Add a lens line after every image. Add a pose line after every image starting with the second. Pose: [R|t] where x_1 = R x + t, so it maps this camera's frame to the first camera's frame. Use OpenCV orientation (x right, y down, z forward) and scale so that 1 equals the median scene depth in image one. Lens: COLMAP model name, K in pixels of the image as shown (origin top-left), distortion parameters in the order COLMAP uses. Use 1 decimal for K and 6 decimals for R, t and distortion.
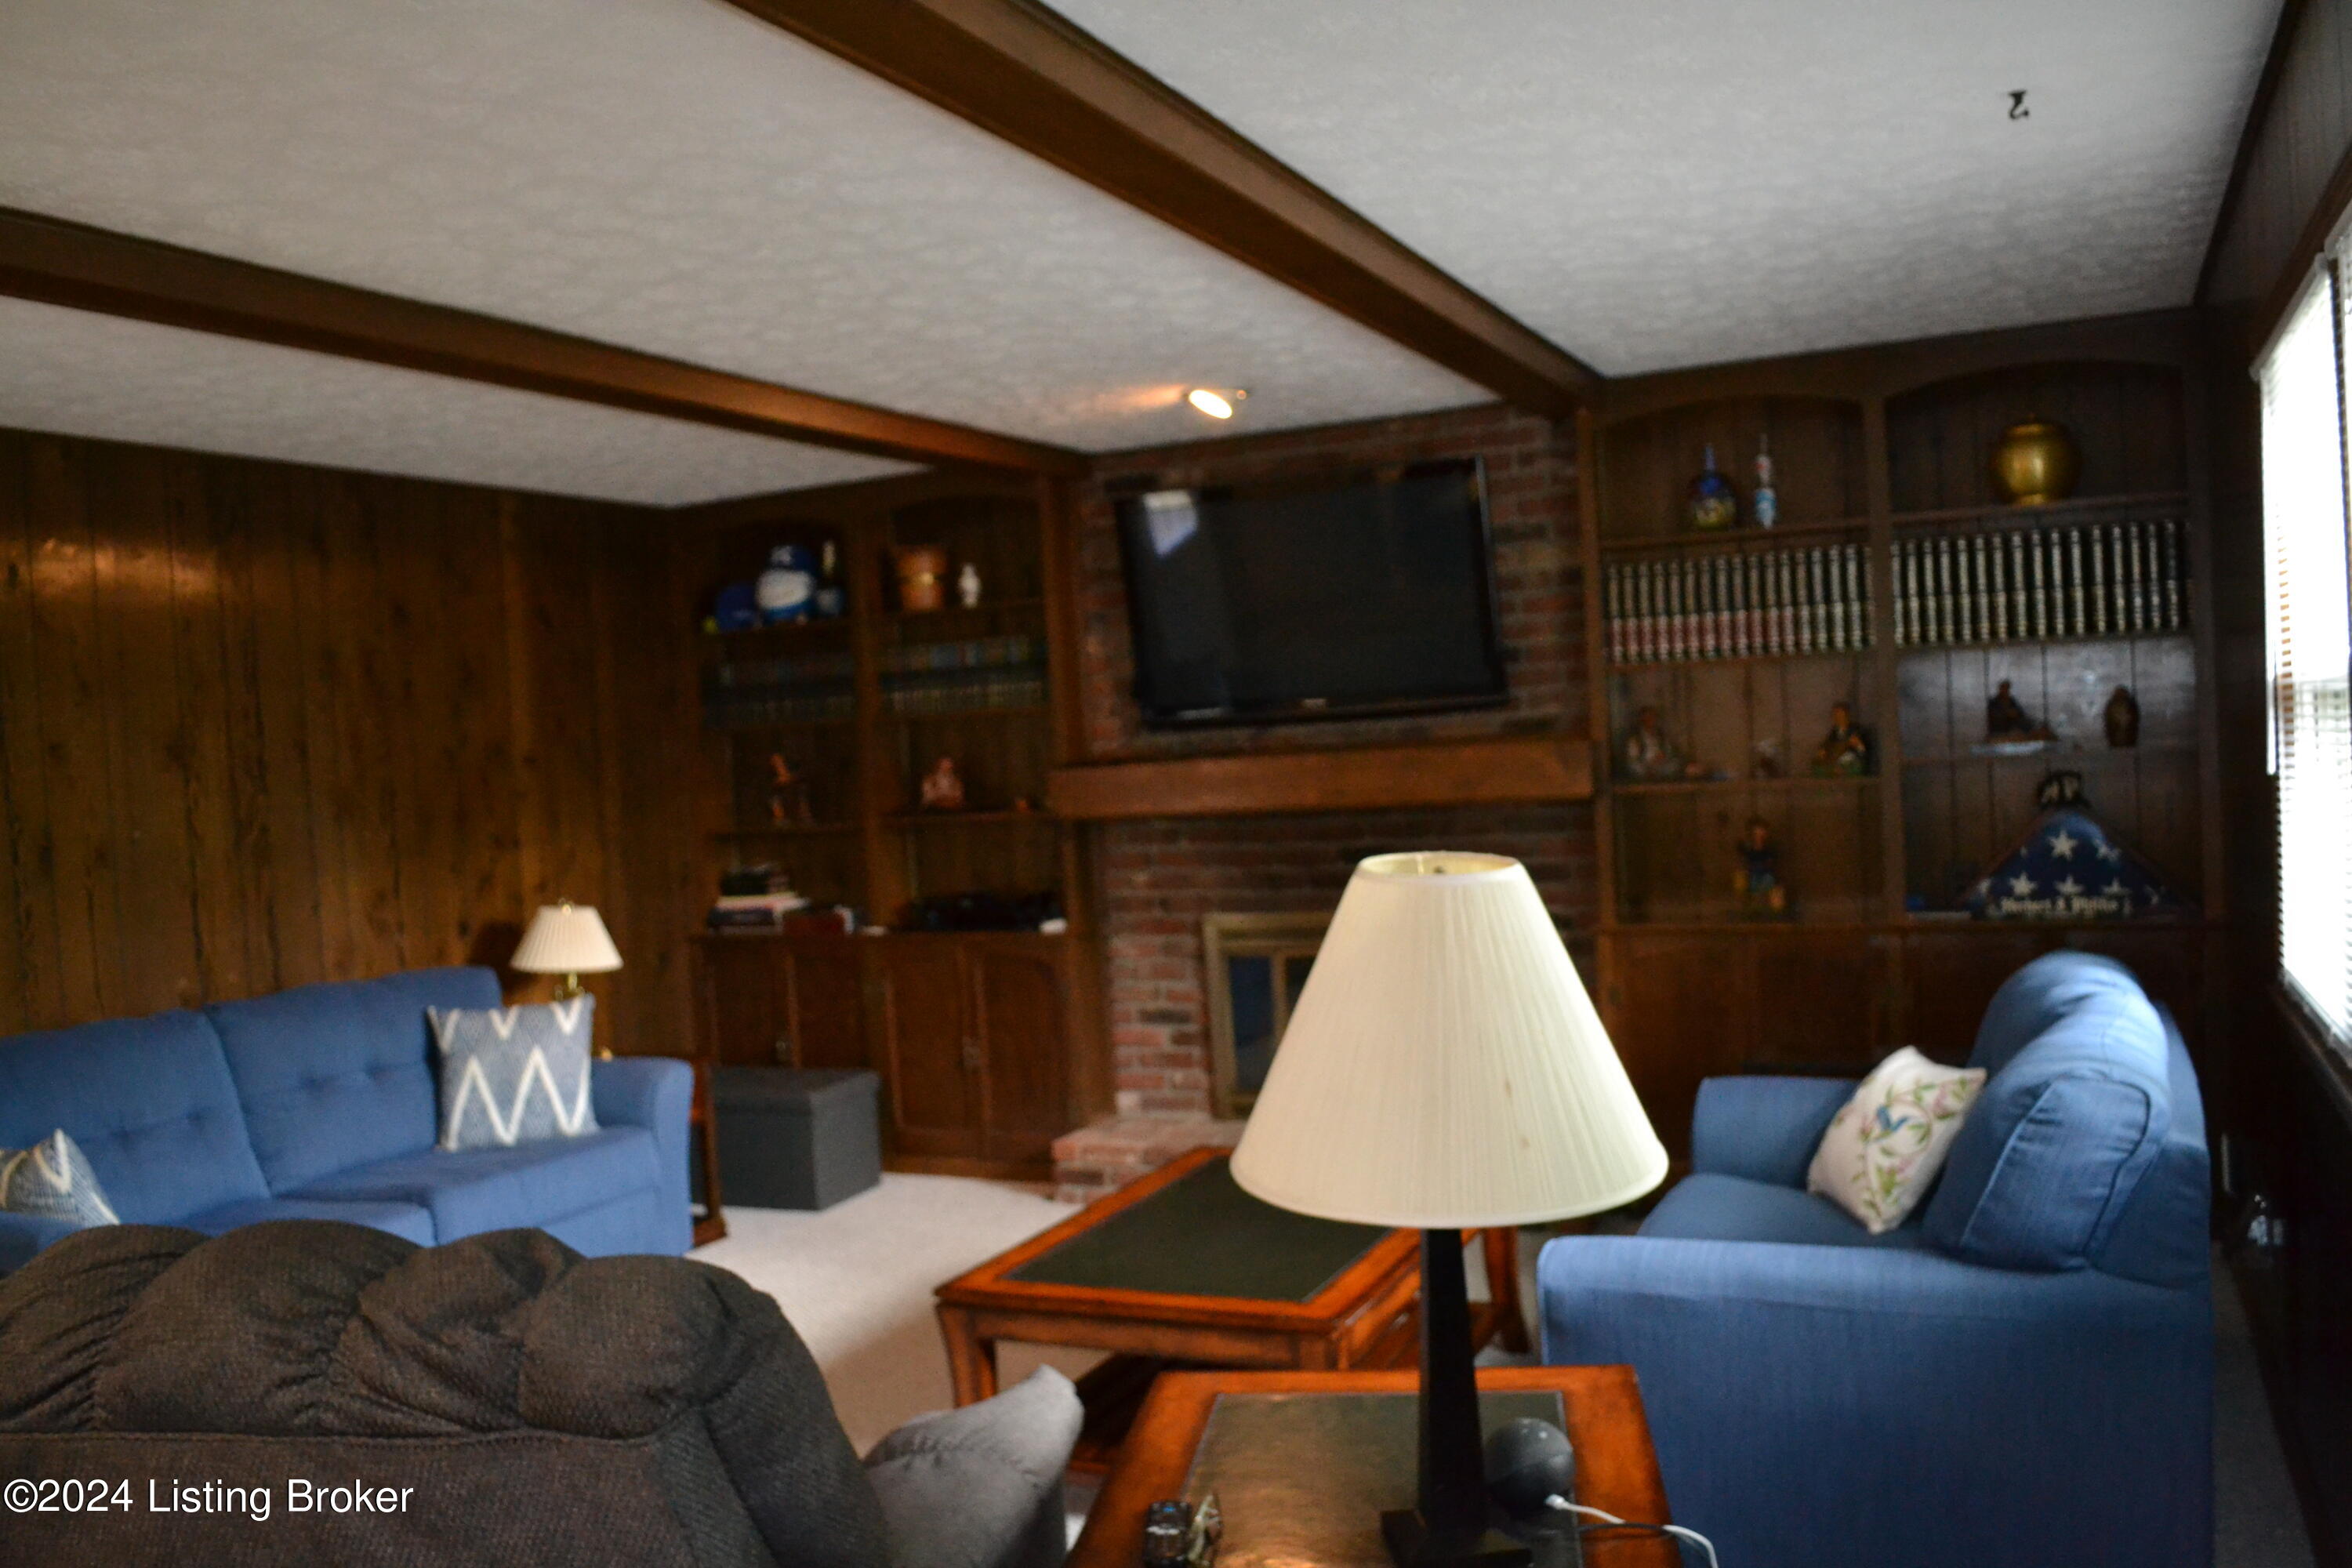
lens RADIAL K [[1870.6, 0, 1177.6], [0, 1870.6, 821.0], [0, 0, 1]] dist [-0.066131, 0.001099]
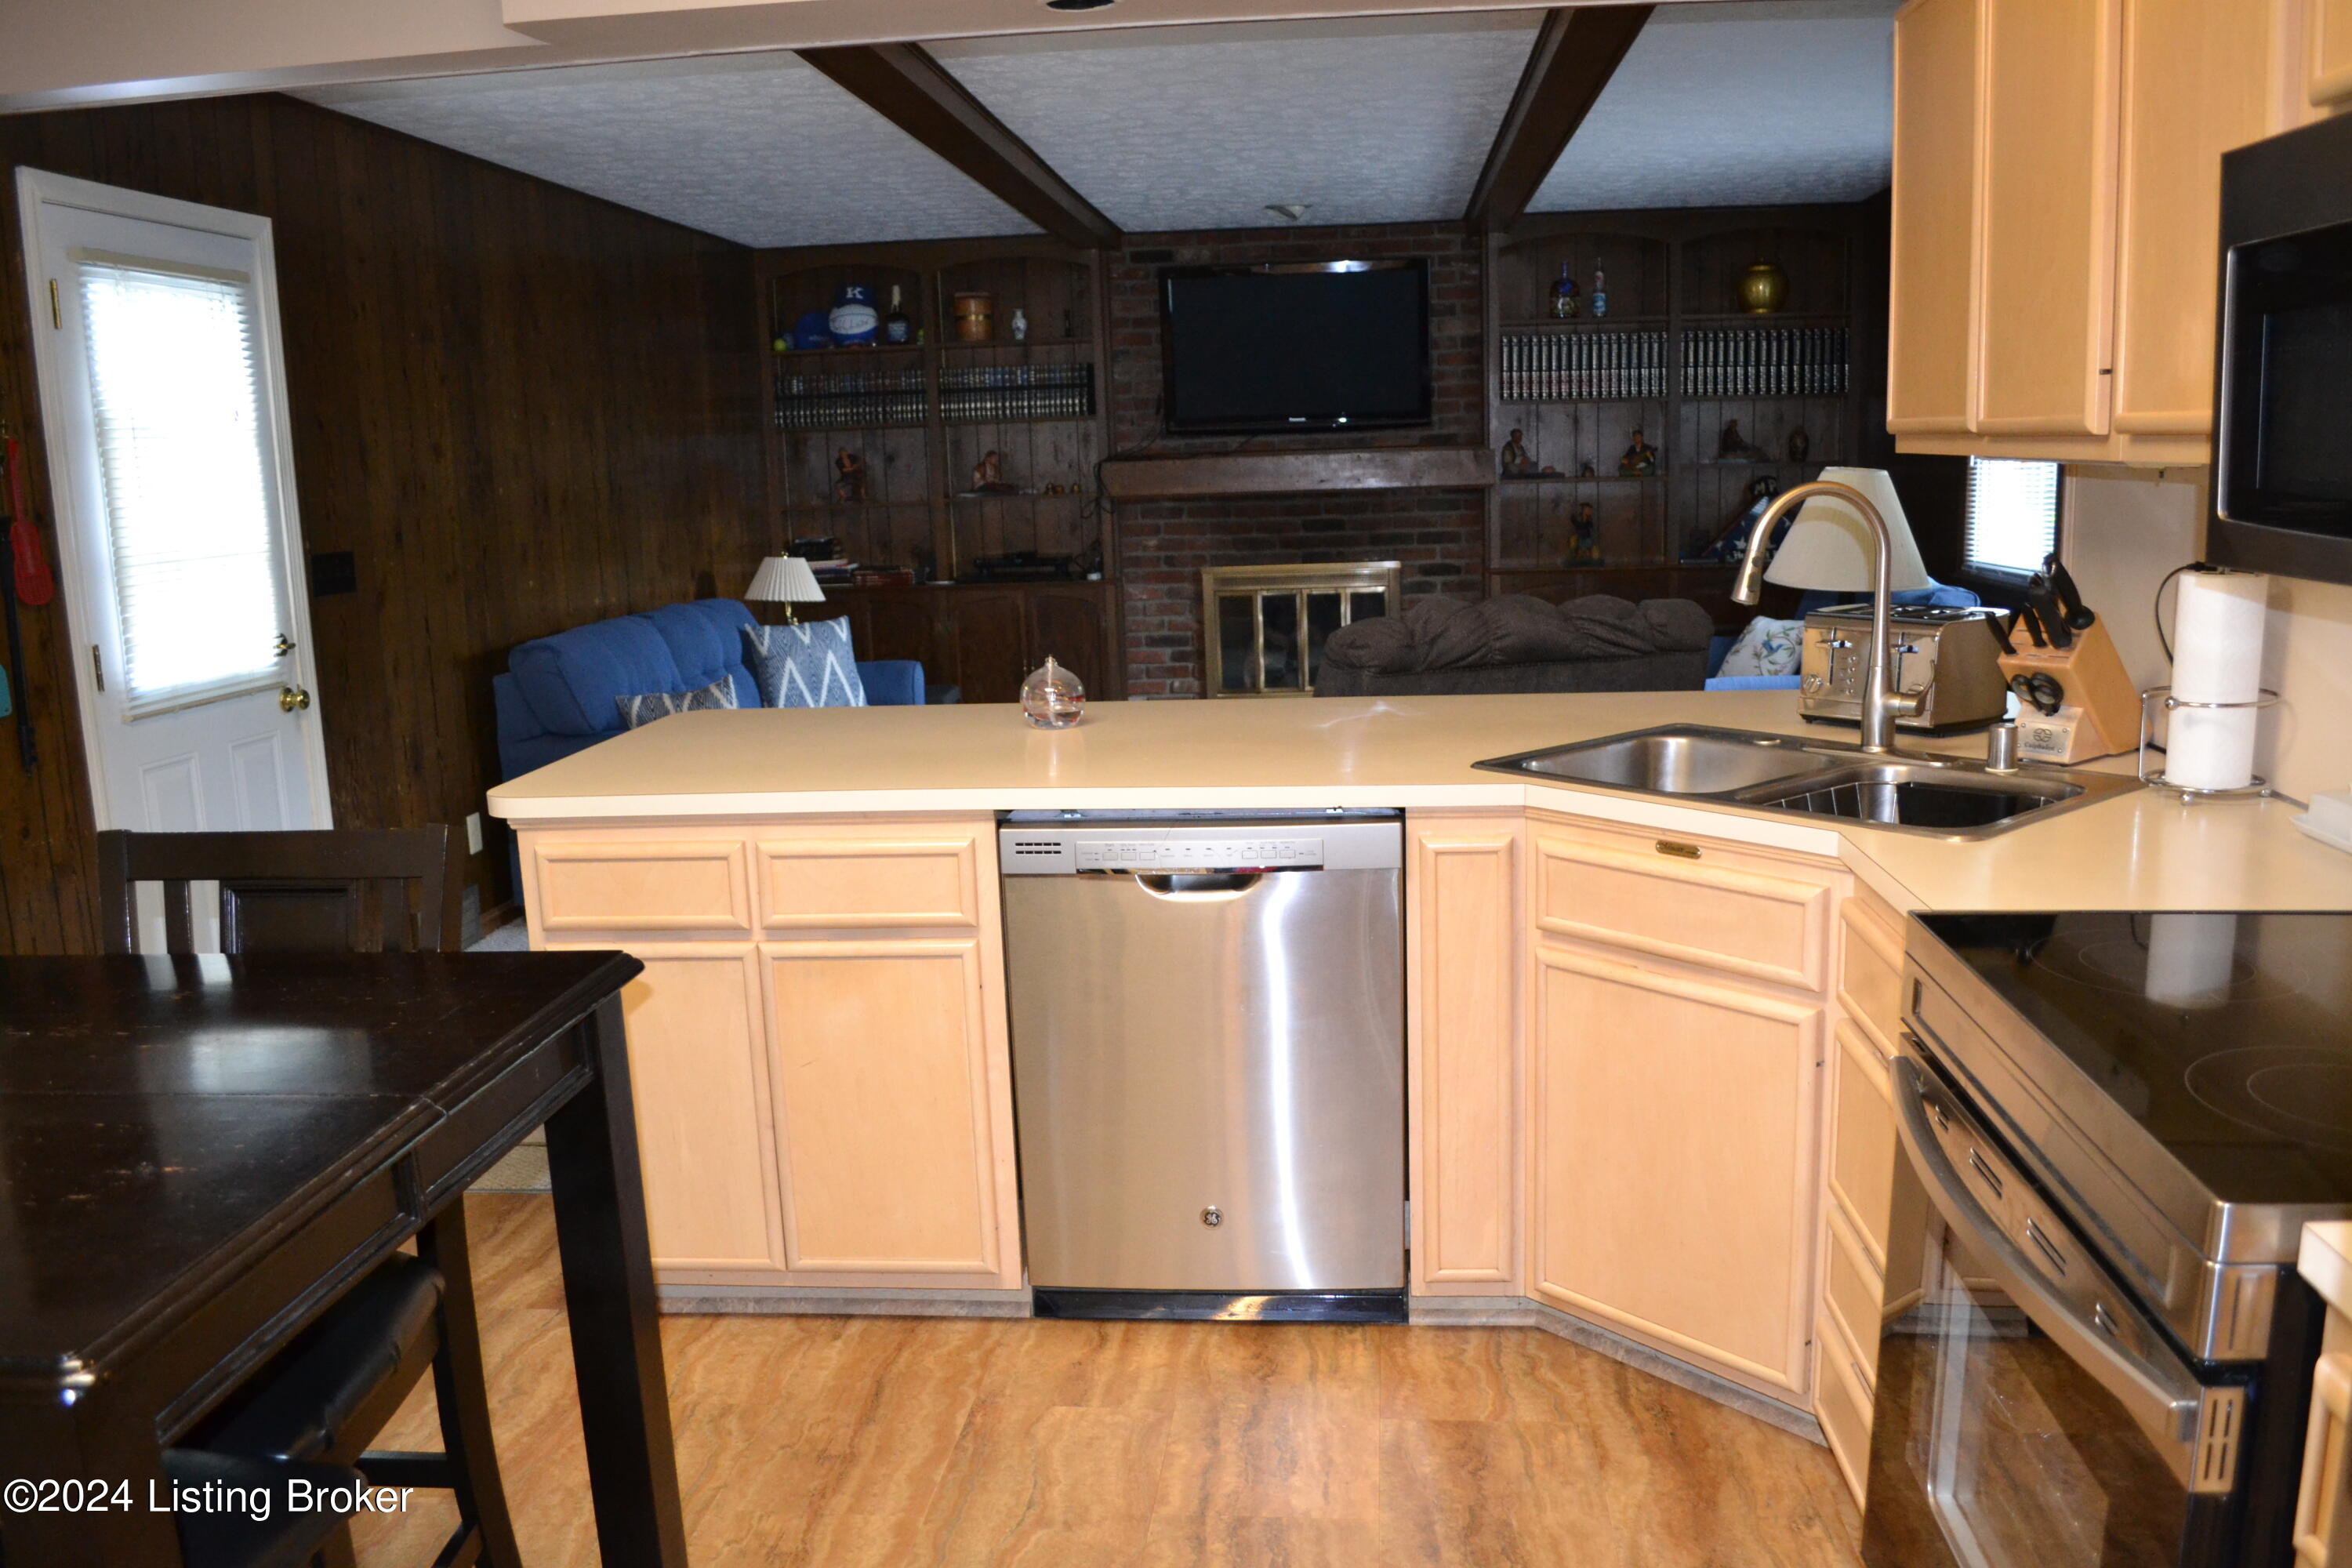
lens RADIAL K [[1885.4, 0, 1176.1], [0, 1885.4, 814.3], [0, 0, 1]] dist [-0.085513, 0.016250]
pose [[0.939171, -0.037899, 0.341351, -0.539926], [-0.006534, 0.991742, 0.128086, 0.056777], [-0.343387, -0.122525, 0.931168, -0.381942]]
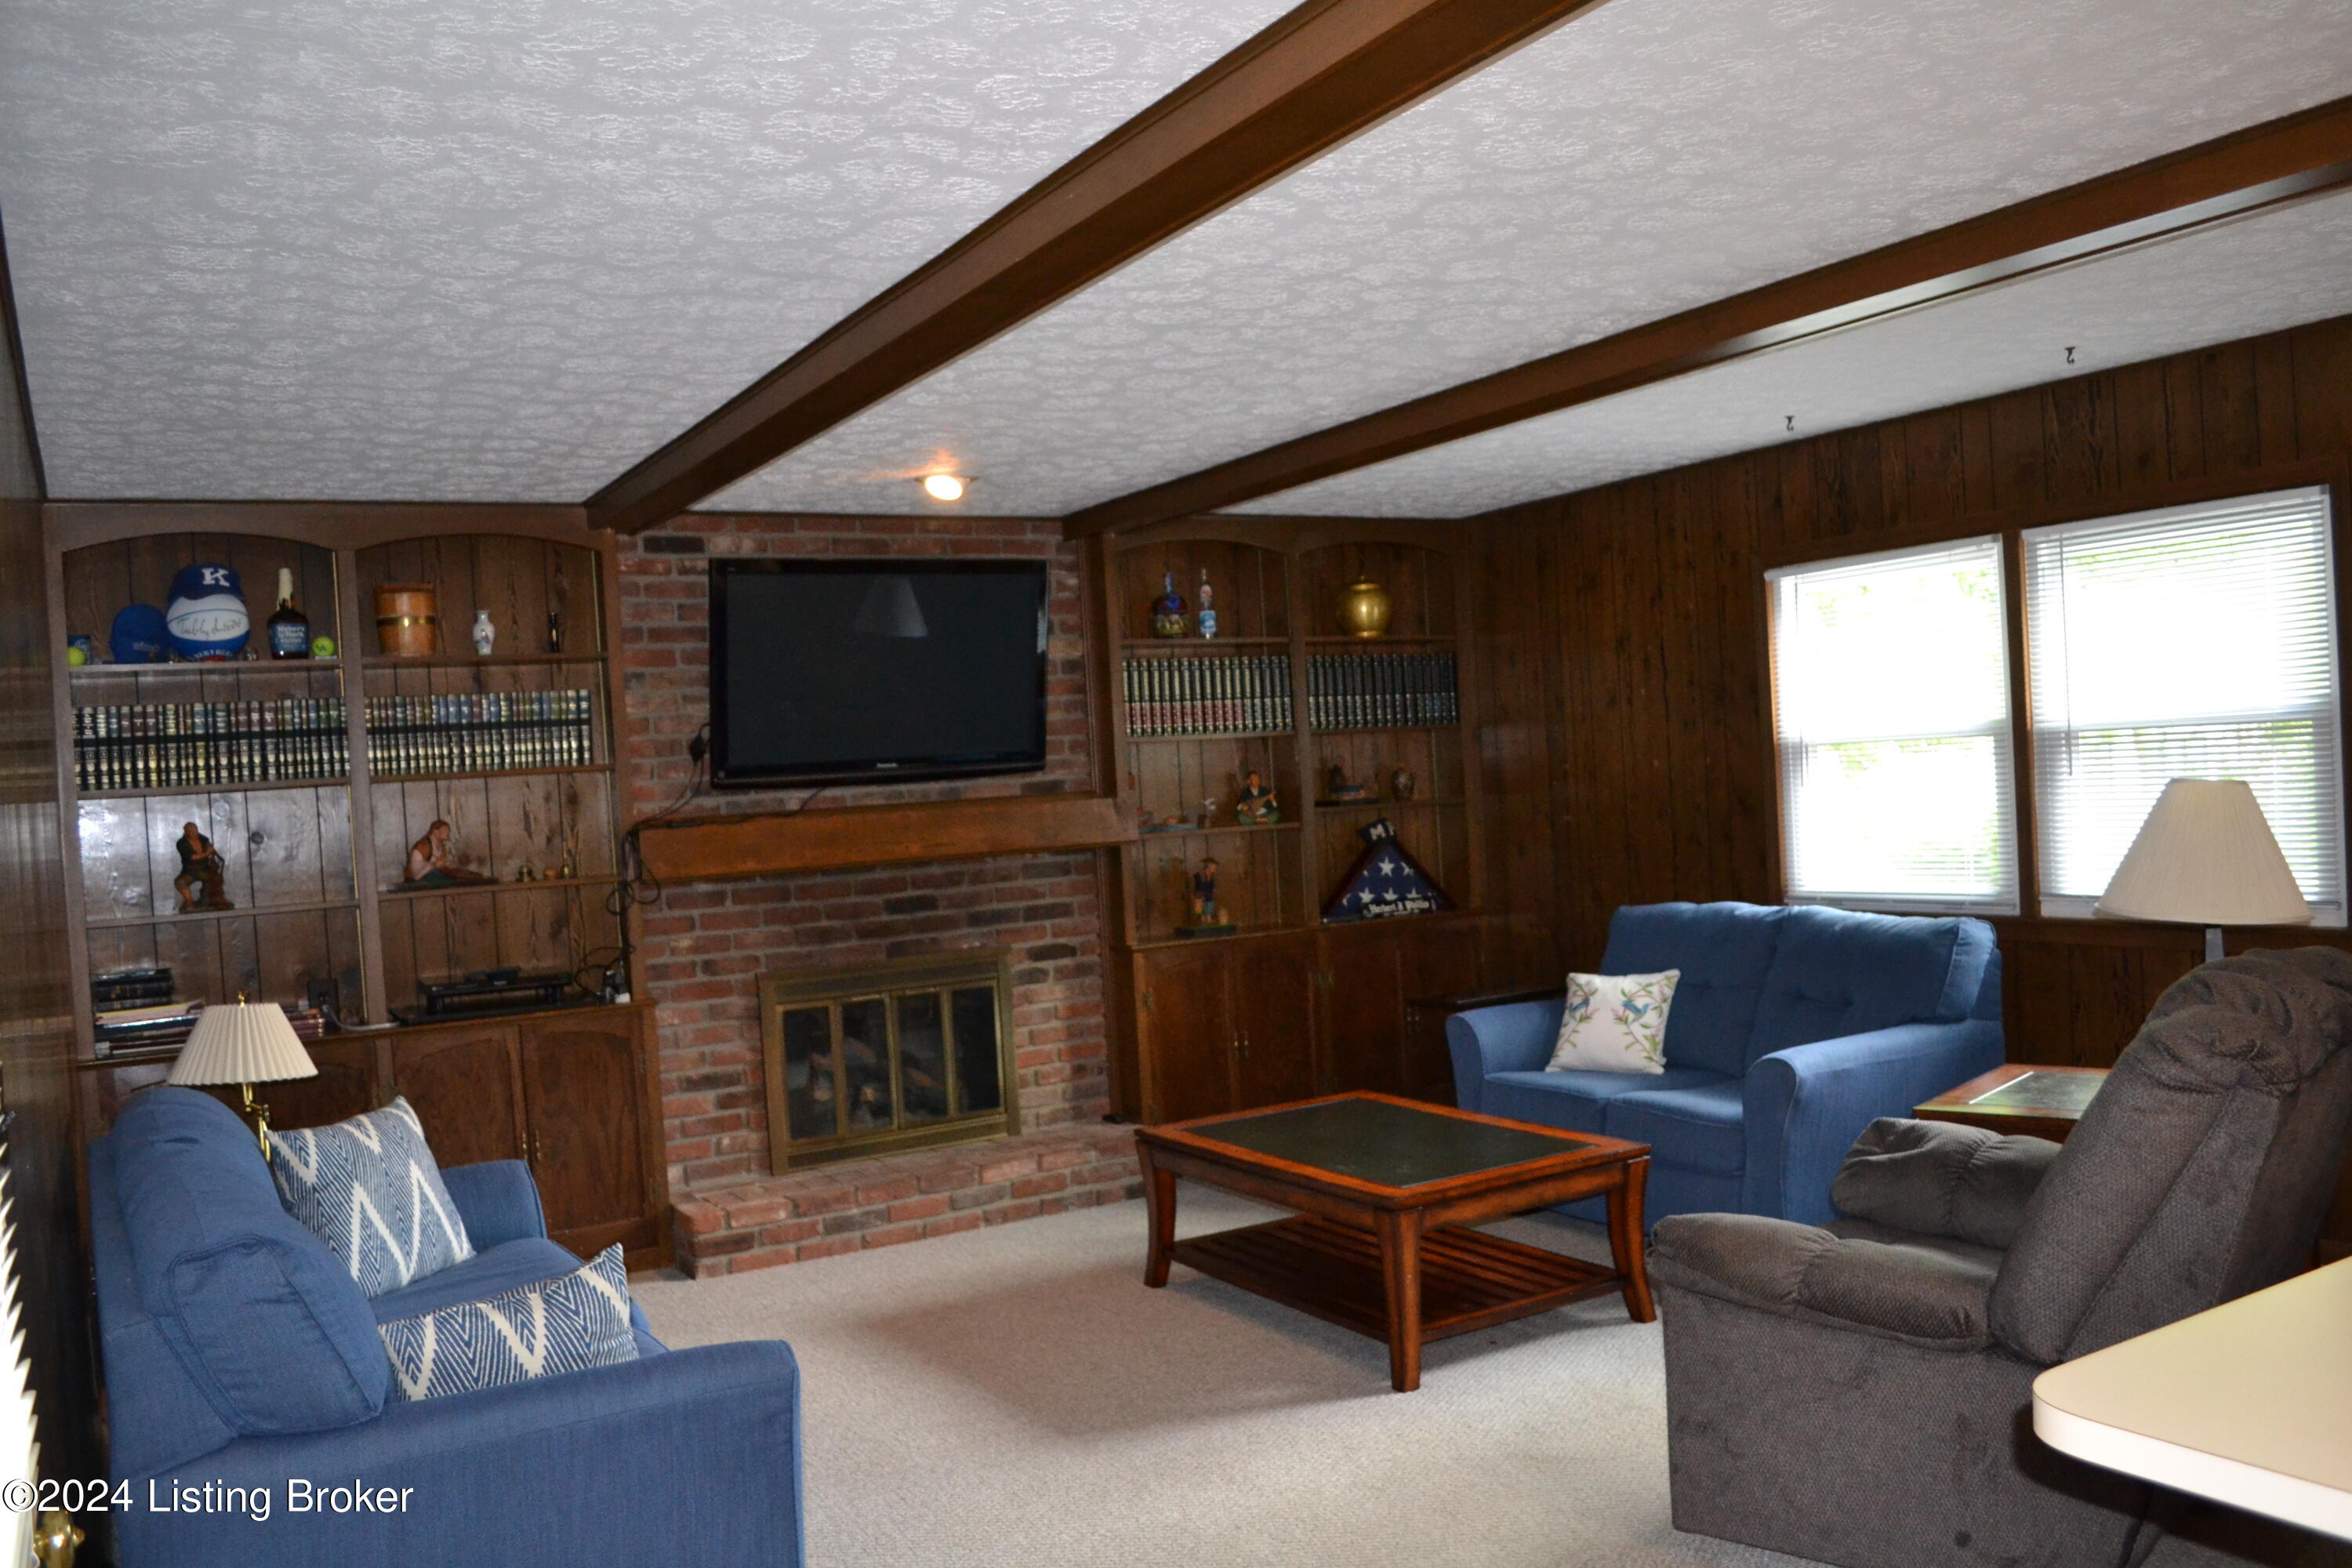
lens RADIAL K [[1885.4, 0, 1176.1], [0, 1885.4, 814.3], [0, 0, 1]] dist [-0.085513, 0.016250]
pose [[0.564372, 0.007097, 0.825490, -0.752027], [0.062407, 0.996735, -0.051236, 0.032715], [-0.823158, 0.080433, 0.562086, 0.249935]]
